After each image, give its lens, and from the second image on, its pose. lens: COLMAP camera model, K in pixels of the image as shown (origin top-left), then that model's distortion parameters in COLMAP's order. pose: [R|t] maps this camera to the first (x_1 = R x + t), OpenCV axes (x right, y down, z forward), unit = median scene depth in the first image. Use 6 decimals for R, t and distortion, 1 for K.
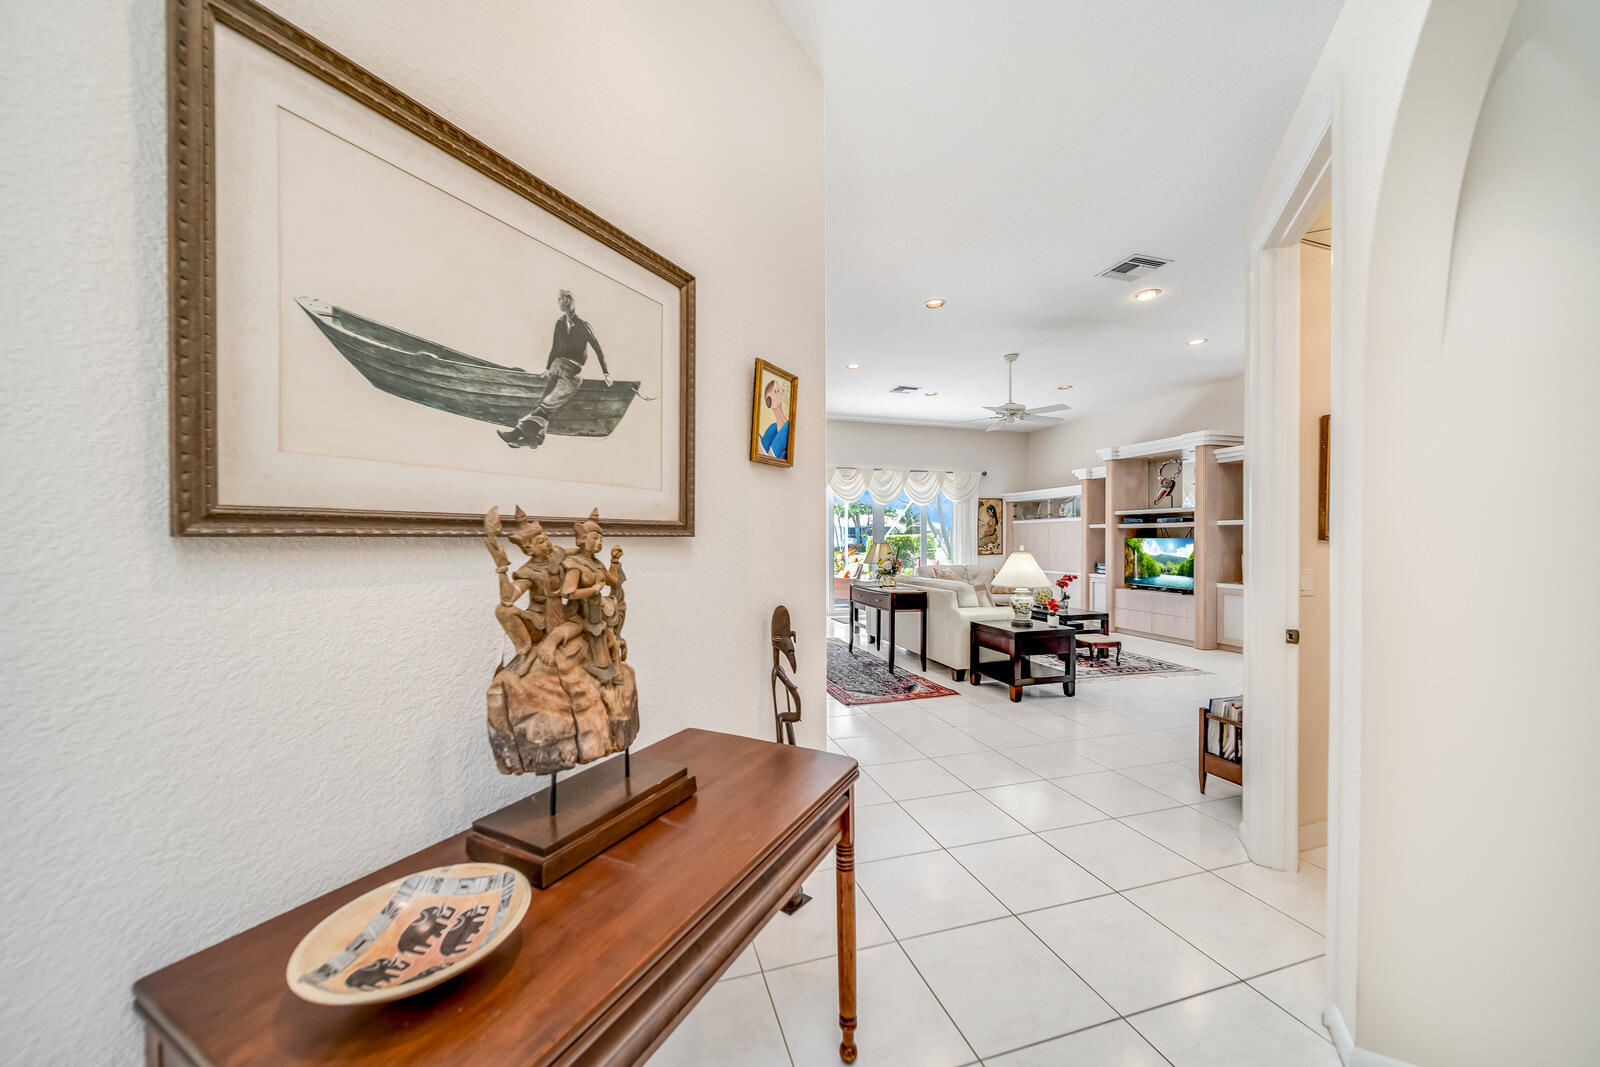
lens RADIAL K [[590.3, 0, 809.2], [0, 590.3, 537.4], [0, 0, 1]] dist [-0.000883, -0.000052]
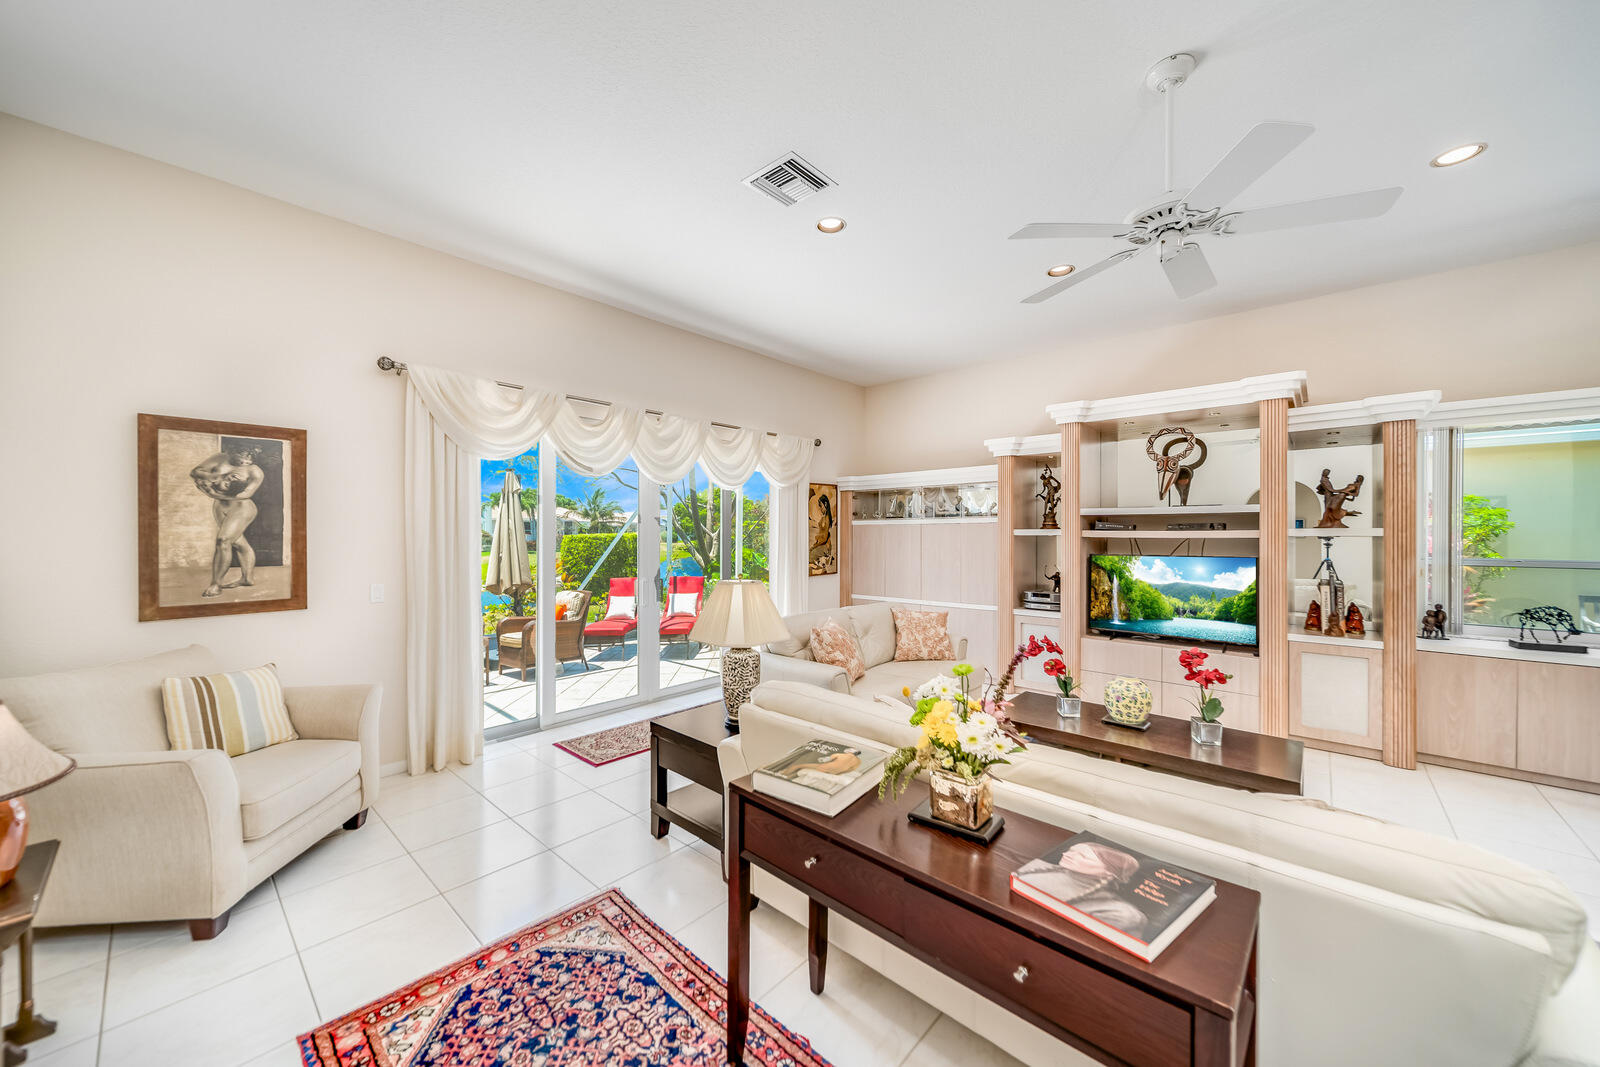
lens RADIAL K [[590.3, 0, 809.2], [0, 590.3, 537.4], [0, 0, 1]] dist [-0.000883, -0.000052]
pose [[0.863410, -0.002487, 0.504497, -0.021787], [-0.002019, 0.999963, 0.008385, -0.020106], [-0.504499, -0.008258, 0.863373, 0.621966]]
